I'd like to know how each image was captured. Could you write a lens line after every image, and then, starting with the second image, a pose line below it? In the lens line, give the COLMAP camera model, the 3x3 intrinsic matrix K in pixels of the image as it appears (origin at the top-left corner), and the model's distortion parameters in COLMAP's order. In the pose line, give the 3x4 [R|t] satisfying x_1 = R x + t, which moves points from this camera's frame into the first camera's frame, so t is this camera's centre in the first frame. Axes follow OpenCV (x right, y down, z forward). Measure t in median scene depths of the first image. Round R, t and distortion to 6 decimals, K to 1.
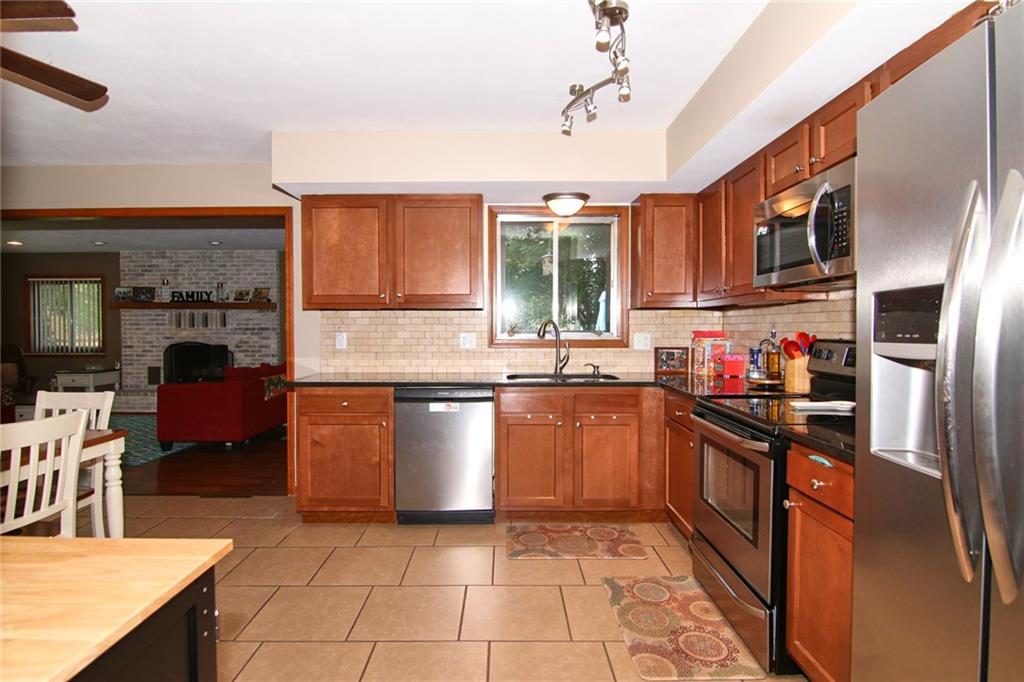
lens RADIAL K [[519.3, 0, 501.9], [0, 519.3, 341.9], [0, 0, 1]] dist [-0.009592, -0.004100]
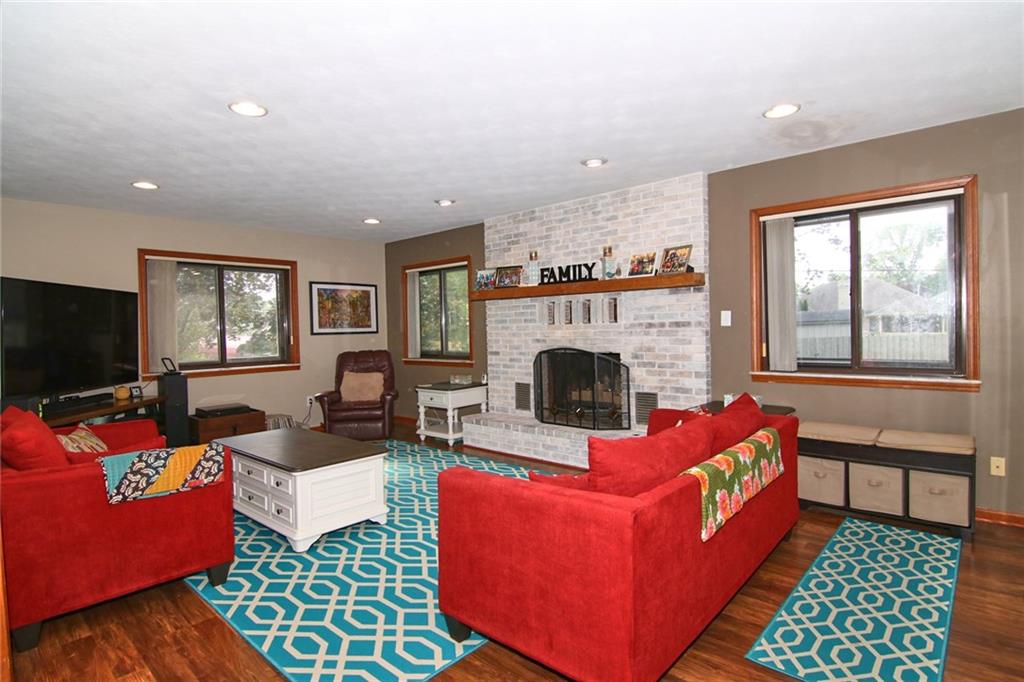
lens RADIAL K [[519.3, 0, 503.6], [0, 519.3, 341.8], [0, 0, 1]] dist [-0.009592, -0.004100]
pose [[0.743024, 0.001835, -0.669263, -0.235935], [0.004966, 0.999954, 0.008254, -0.012290], [0.669247, -0.009456, 0.742980, 0.478415]]
